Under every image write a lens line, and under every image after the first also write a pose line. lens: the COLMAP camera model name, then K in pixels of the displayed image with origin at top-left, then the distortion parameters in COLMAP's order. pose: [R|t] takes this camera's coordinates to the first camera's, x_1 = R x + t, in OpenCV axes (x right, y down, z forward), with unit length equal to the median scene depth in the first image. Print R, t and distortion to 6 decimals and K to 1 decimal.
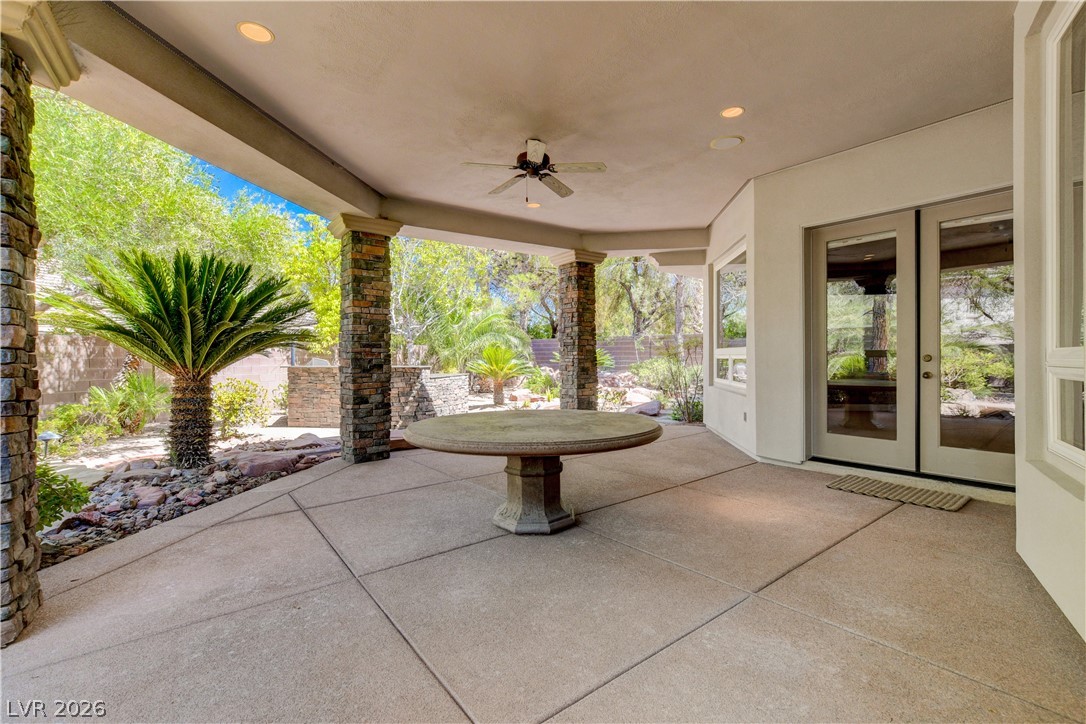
lens RADIAL K [[475.6, 0, 538.9], [0, 475.6, 358.7], [0, 0, 1]] dist [-0.011466, 0.000112]
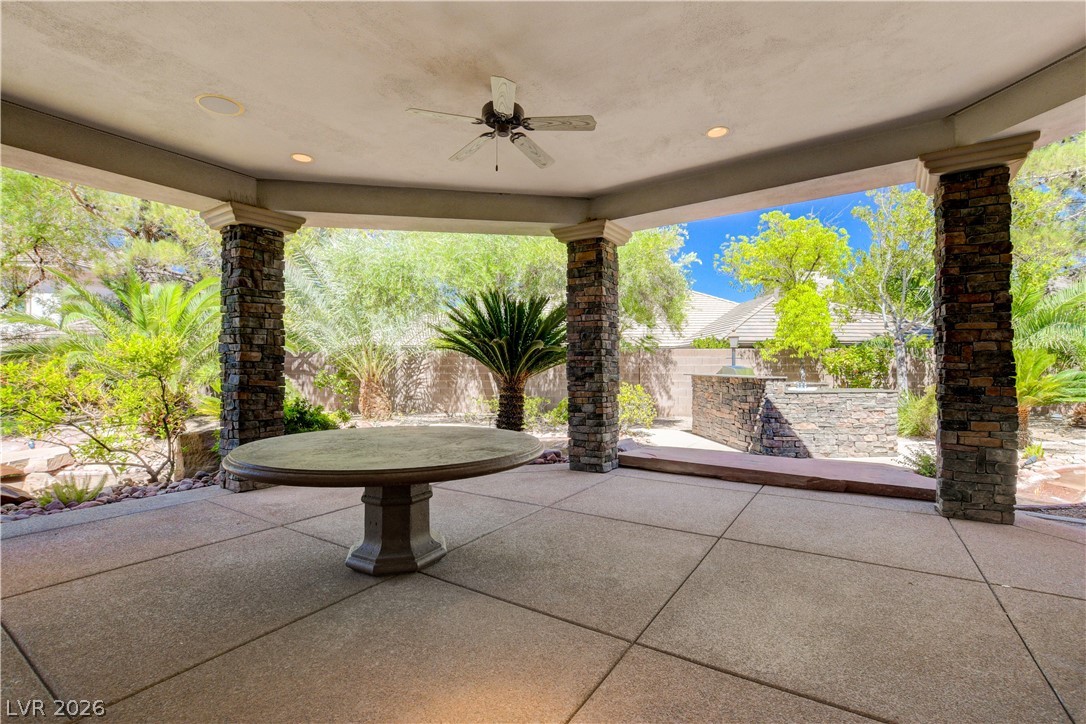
lens RADIAL K [[475.6, 0, 539.3], [0, 475.6, 364.7], [0, 0, 1]] dist [-0.011466, 0.000112]
pose [[0.332488, 0.000473, -0.943107, 0.549482], [-0.002995, 0.999995, -0.000555, -0.003903], [0.943103, 0.003009, 0.332488, 0.590761]]
